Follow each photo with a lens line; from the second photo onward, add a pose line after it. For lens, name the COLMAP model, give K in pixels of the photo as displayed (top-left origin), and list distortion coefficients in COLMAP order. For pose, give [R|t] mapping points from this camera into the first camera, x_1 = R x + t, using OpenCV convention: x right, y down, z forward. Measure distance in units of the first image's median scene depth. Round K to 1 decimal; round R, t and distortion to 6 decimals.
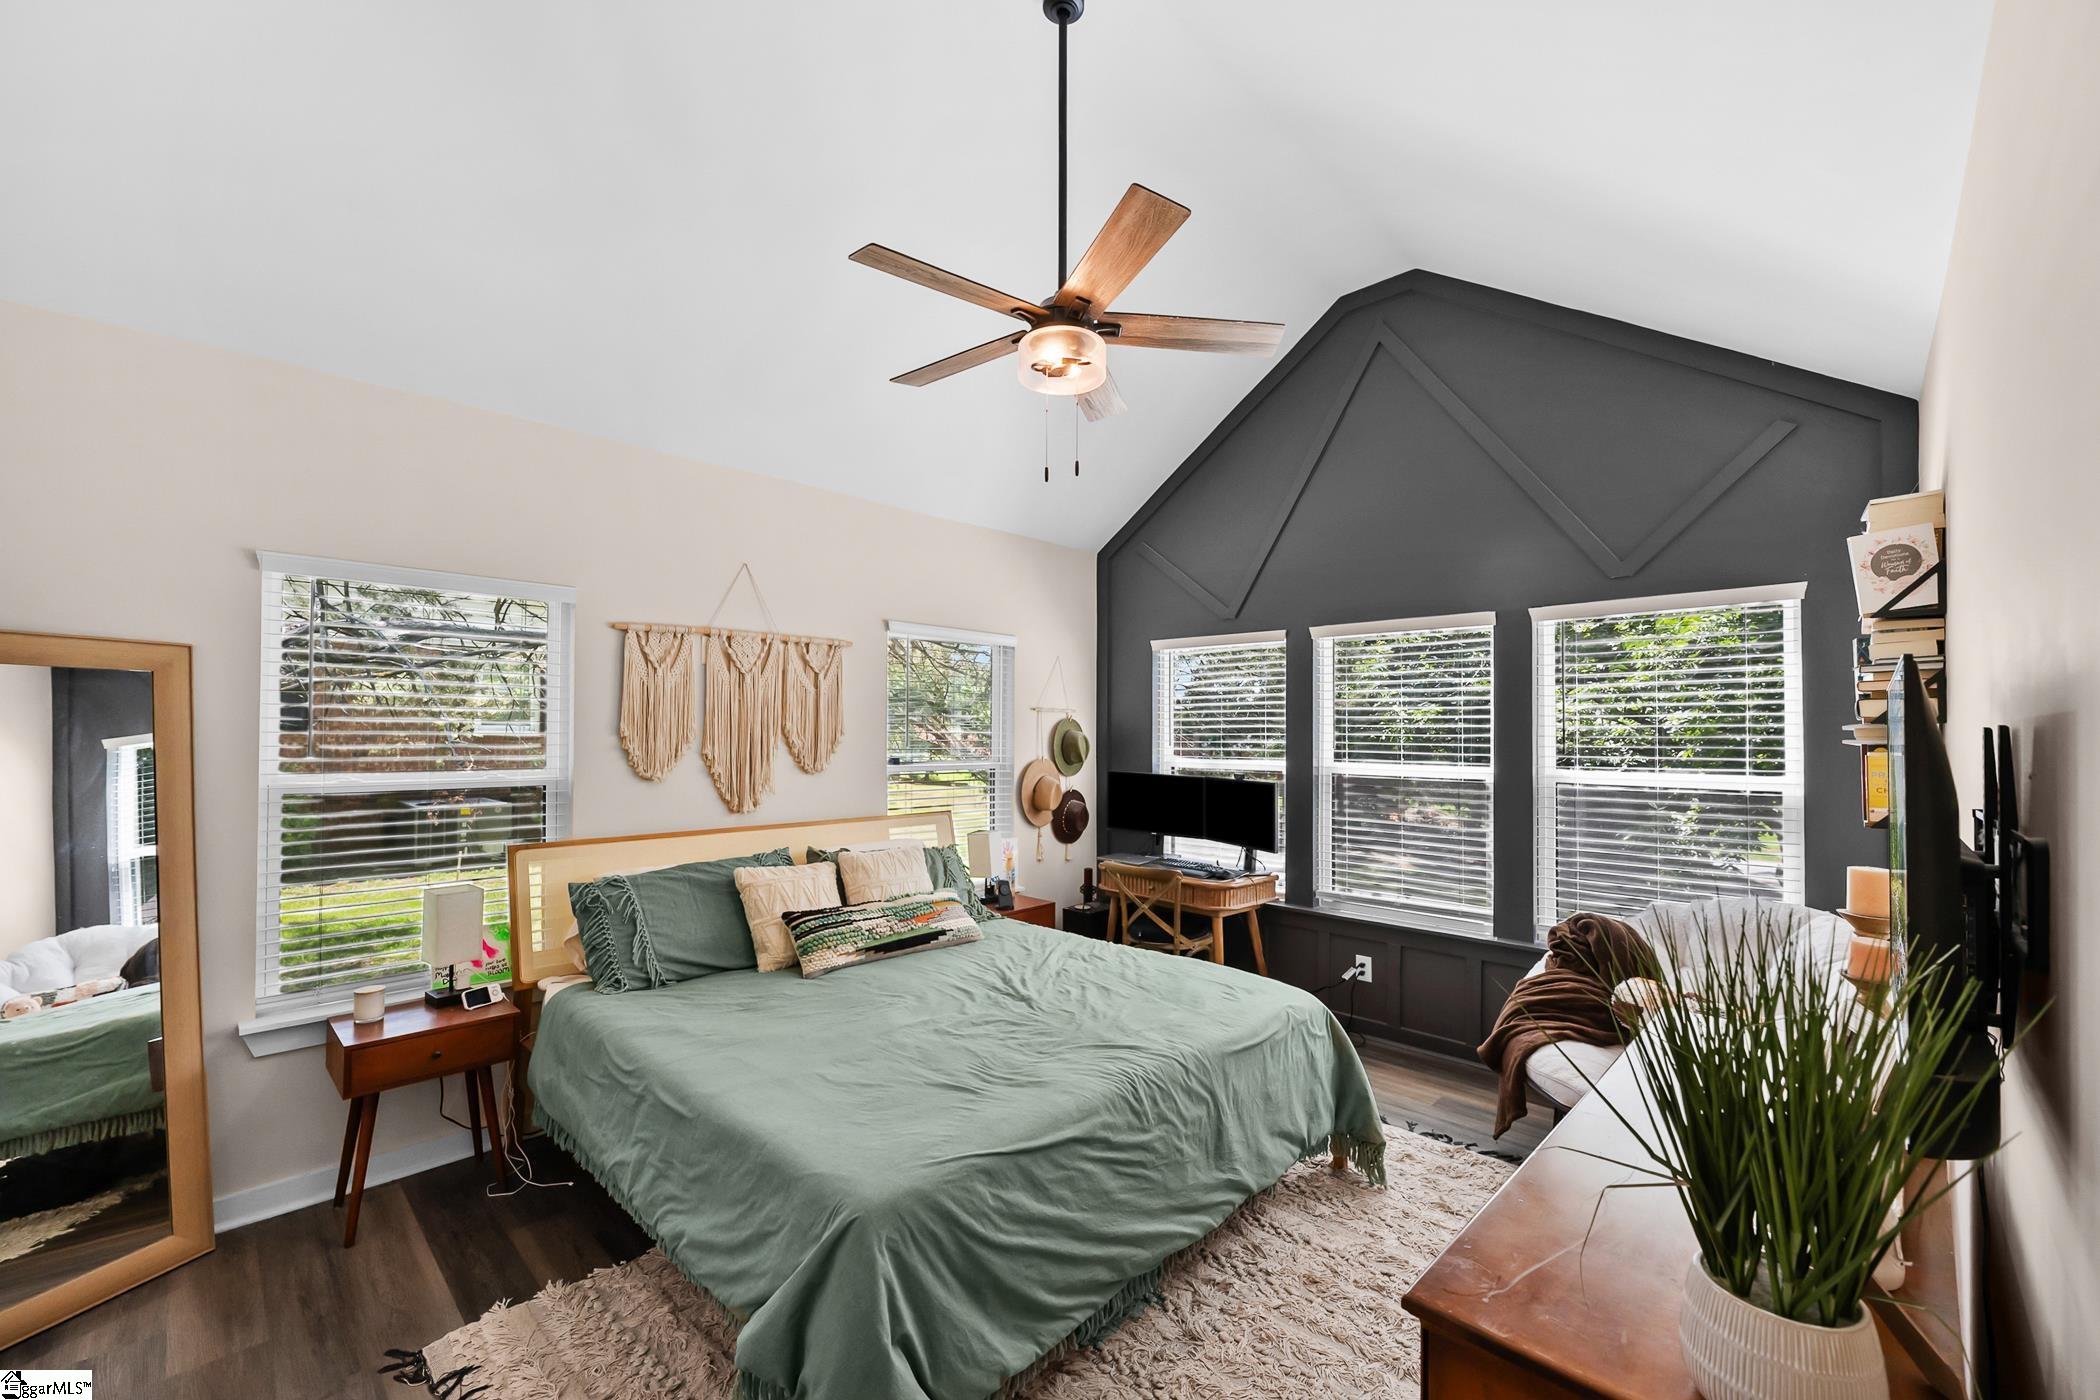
lens RADIAL K [[844.0, 0, 1046.3], [0, 844.0, 712.7], [0, 0, 1]] dist [-0.000260, 0.000017]
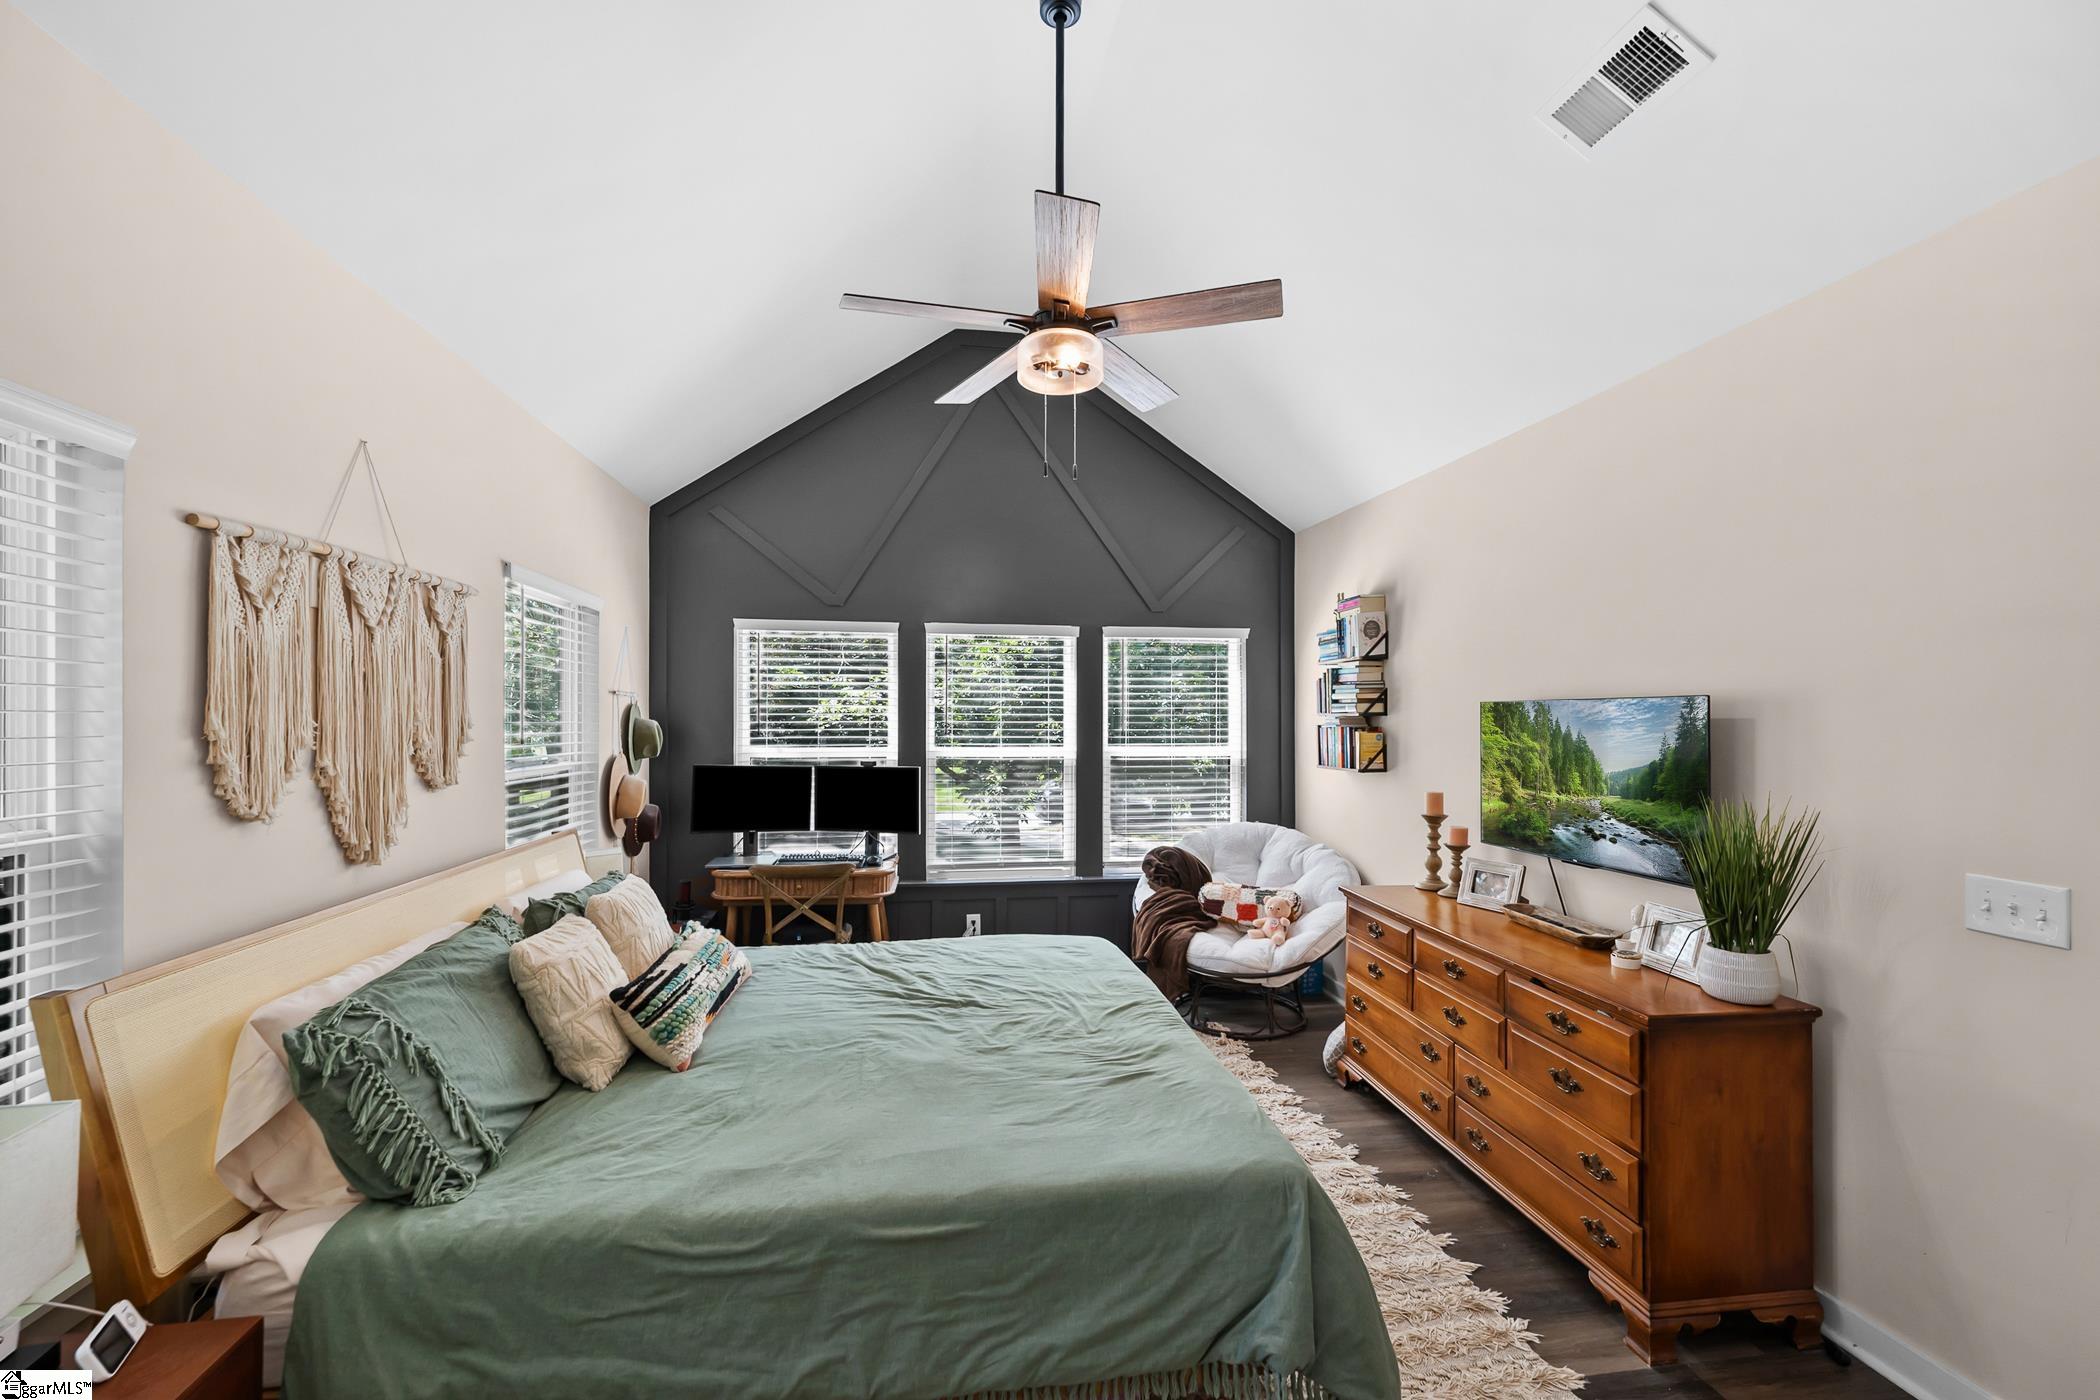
lens RADIAL K [[844.0, 0, 1046.3], [0, 844.0, 712.7], [0, 0, 1]] dist [-0.000260, 0.000017]
pose [[0.597845, 0.000988, 0.801611, -0.588284], [-0.018864, 0.999740, 0.012836, -0.003646], [-0.801389, -0.022795, 0.597708, 0.288229]]
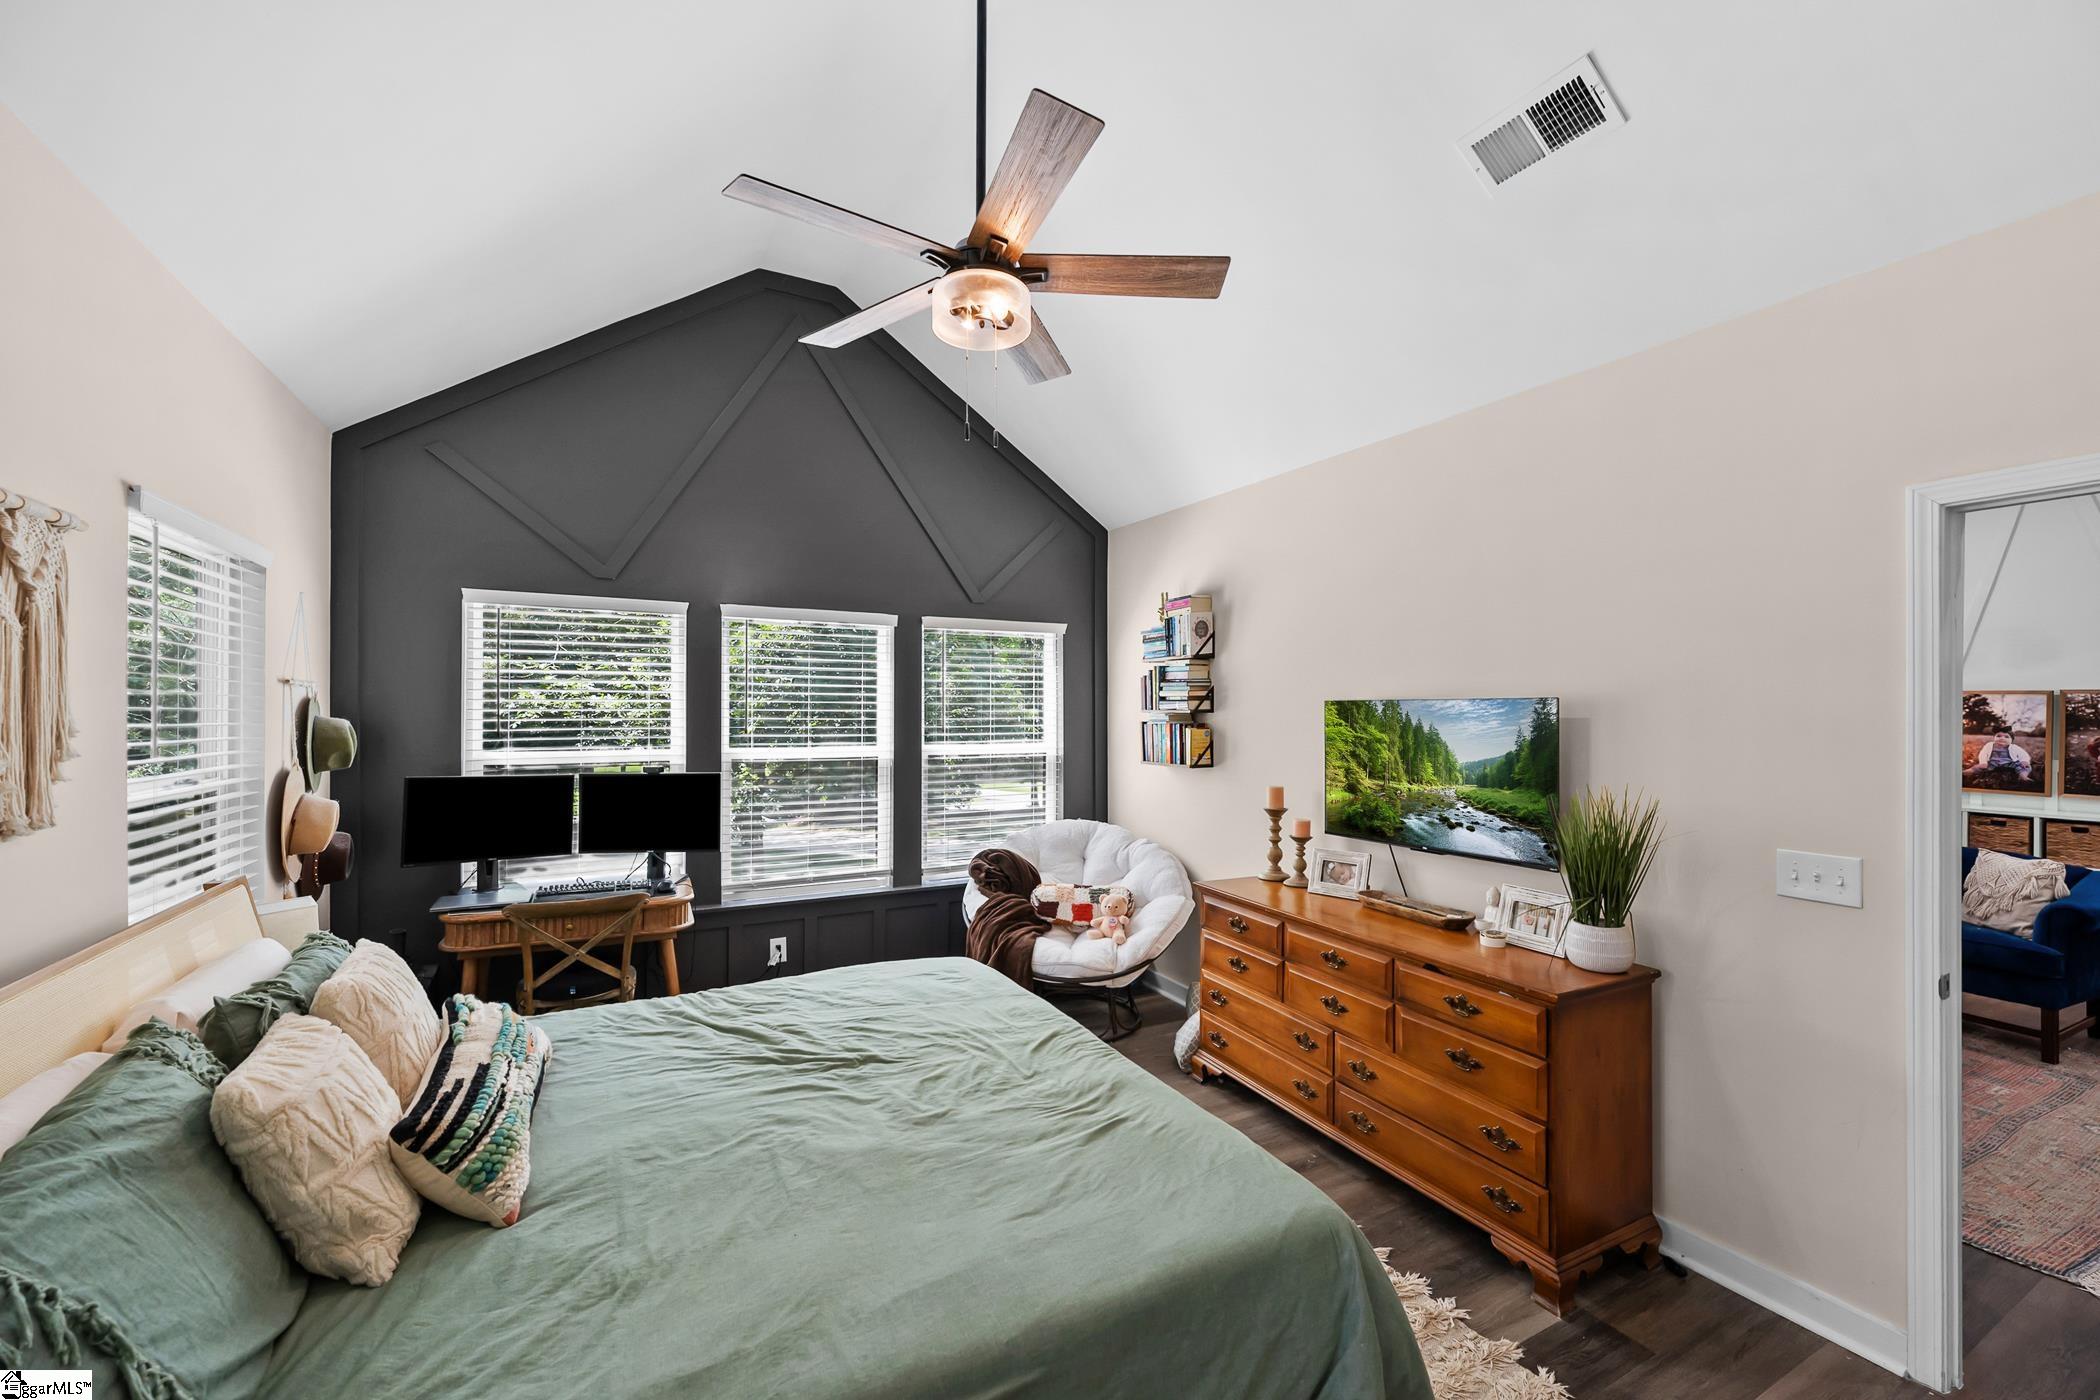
lens RADIAL K [[833.0, 0, 1051.2], [0, 833.0, 705.4], [0, 0, 1]] dist [-0.000982, -0.000186]
pose [[0.297192, 0.001730, 0.954816, -0.579475], [-0.024751, 0.999676, 0.005893, -0.005112], [-0.954497, -0.025384, 0.297138, 0.480564]]
